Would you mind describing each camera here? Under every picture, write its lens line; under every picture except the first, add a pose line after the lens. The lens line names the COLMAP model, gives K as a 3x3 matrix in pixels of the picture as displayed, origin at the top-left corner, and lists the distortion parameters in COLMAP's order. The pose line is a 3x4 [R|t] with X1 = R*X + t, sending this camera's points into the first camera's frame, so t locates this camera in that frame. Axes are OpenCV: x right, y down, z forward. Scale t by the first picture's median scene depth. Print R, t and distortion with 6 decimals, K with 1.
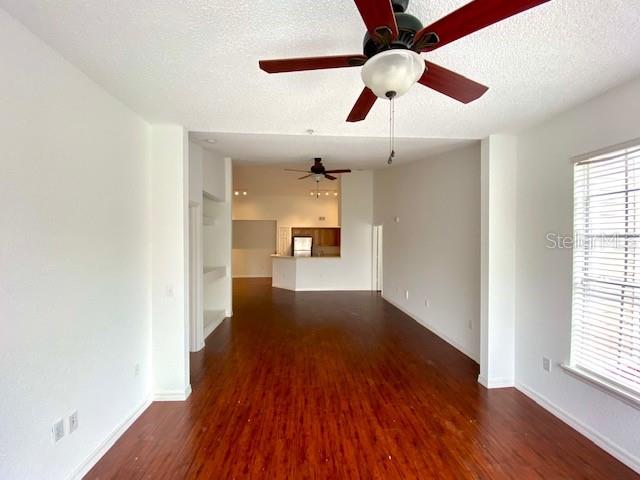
lens RADIAL K [[252.8, 0, 320.0], [0, 252.8, 240.0], [0, 0, 1]] dist [-0.023692, -0.000086]
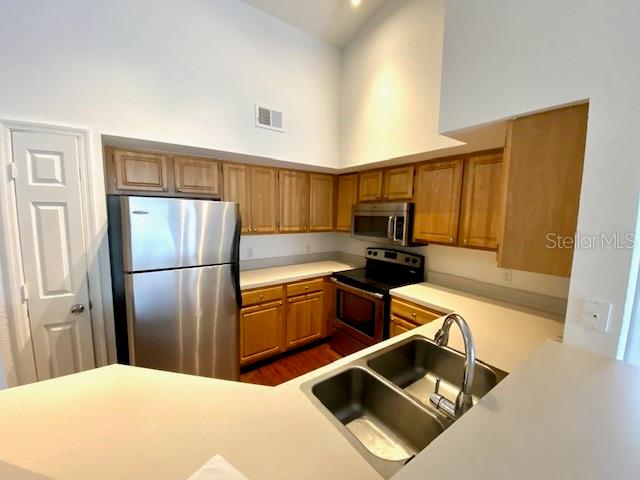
lens RADIAL K [[258.7, 0, 320.0], [0, 258.7, 240.0], [0, 0, 1]] dist [-0.023324, -0.000205]
pose [[0.853773, -0.051514, 0.518091, -0.078780], [-0.004424, 0.994339, 0.106158, 0.000630], [-0.520627, -0.092927, 0.848712, 0.775241]]
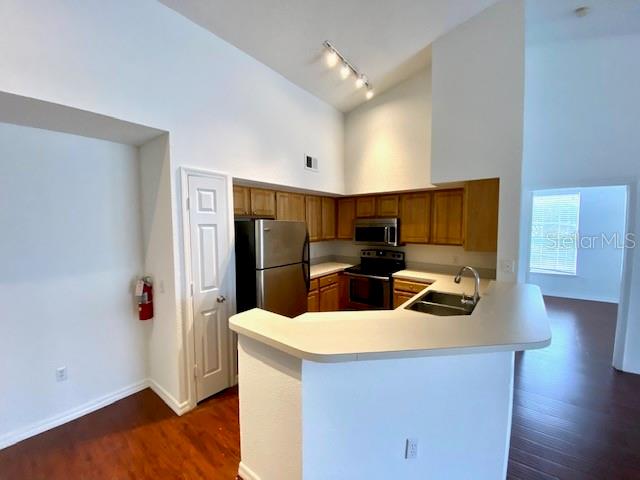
lens RADIAL K [[252.8, 0, 320.0], [0, 252.8, 240.0], [0, 0, 1]] dist [-0.023692, -0.000086]
pose [[0.681428, -0.061951, 0.729259, -0.234544], [0.020319, 0.997628, 0.065762, -0.004052], [-0.731603, -0.029994, 0.681070, 0.769224]]
